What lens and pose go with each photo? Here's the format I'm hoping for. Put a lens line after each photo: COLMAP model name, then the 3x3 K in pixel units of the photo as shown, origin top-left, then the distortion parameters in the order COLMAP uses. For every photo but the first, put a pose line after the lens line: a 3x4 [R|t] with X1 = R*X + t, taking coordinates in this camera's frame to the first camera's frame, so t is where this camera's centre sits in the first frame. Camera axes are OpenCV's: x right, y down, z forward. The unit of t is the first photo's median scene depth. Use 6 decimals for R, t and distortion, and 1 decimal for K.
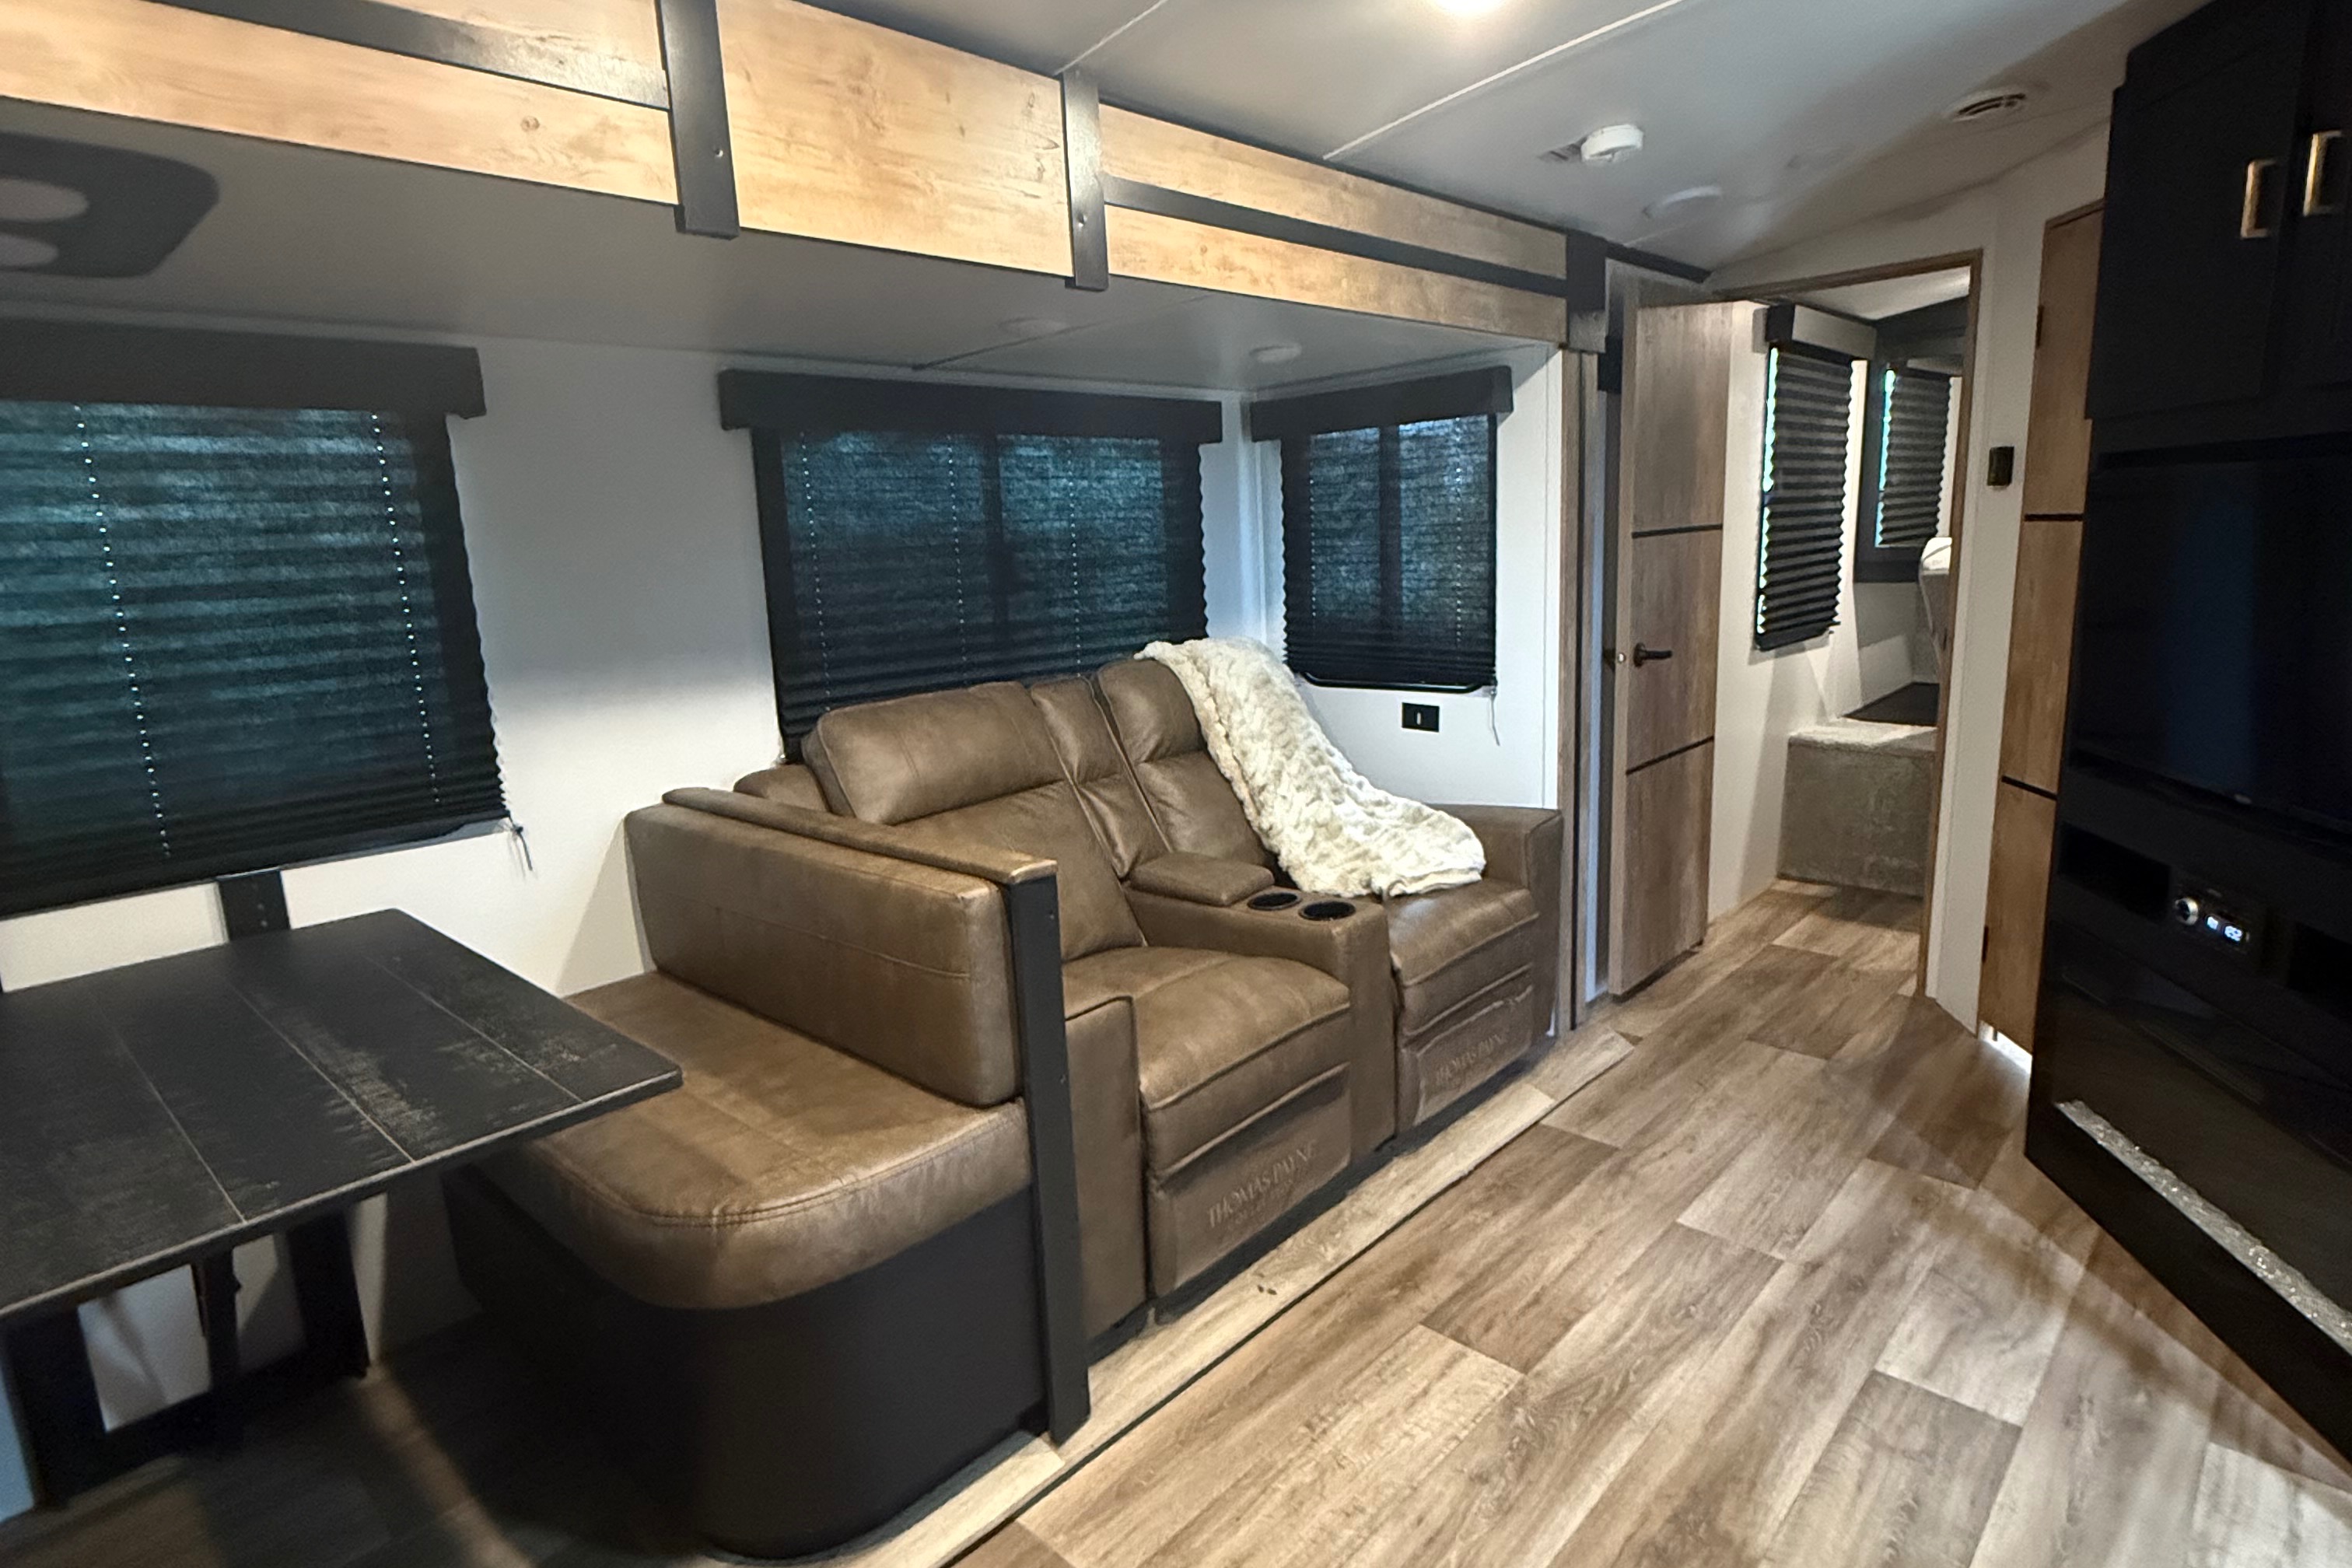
lens RADIAL K [[1246.1, 0, 1200.3], [0, 1246.1, 784.2], [0, 0, 1]] dist [0.000162, 0.000297]
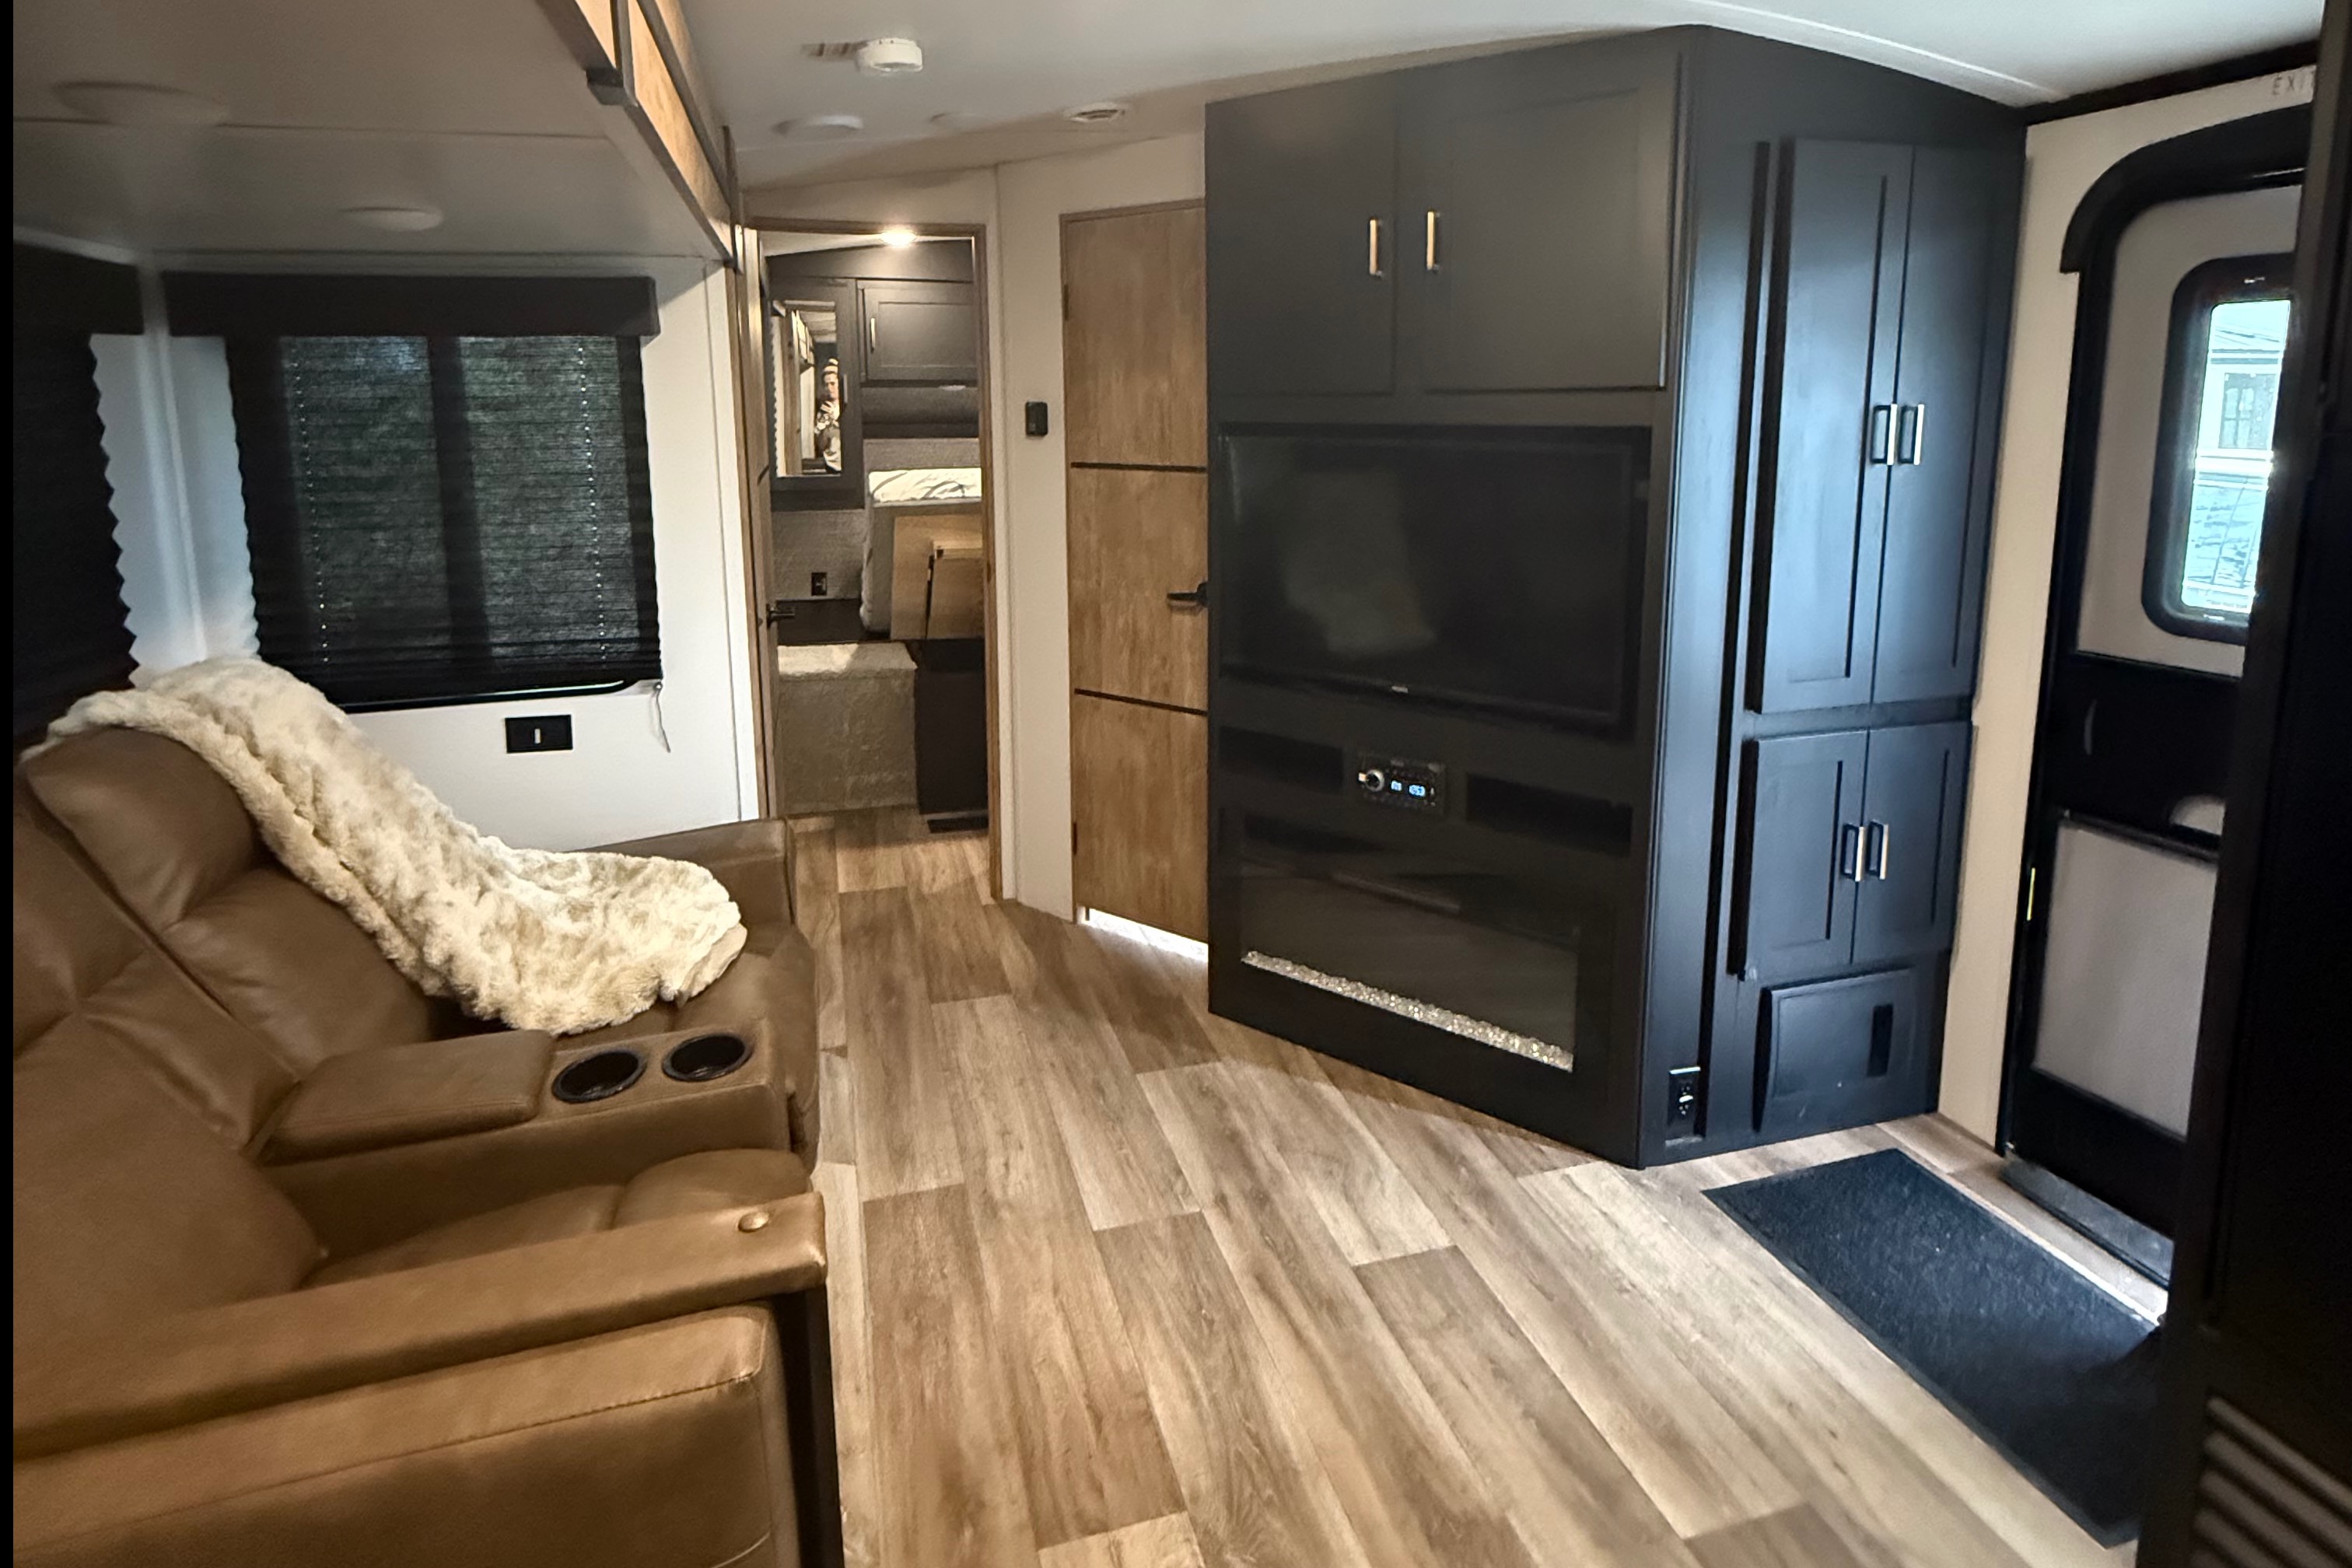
lens RADIAL K [[1227.7, 0, 1177.8], [0, 1227.7, 580.2], [0, 0, 1]] dist [0.002014, 0.000600]
pose [[0.504147, -0.084854, 0.859439, -0.267764], [0.154516, 0.987966, 0.006905, -0.099184], [-0.849682, 0.129316, 0.511192, 0.342397]]
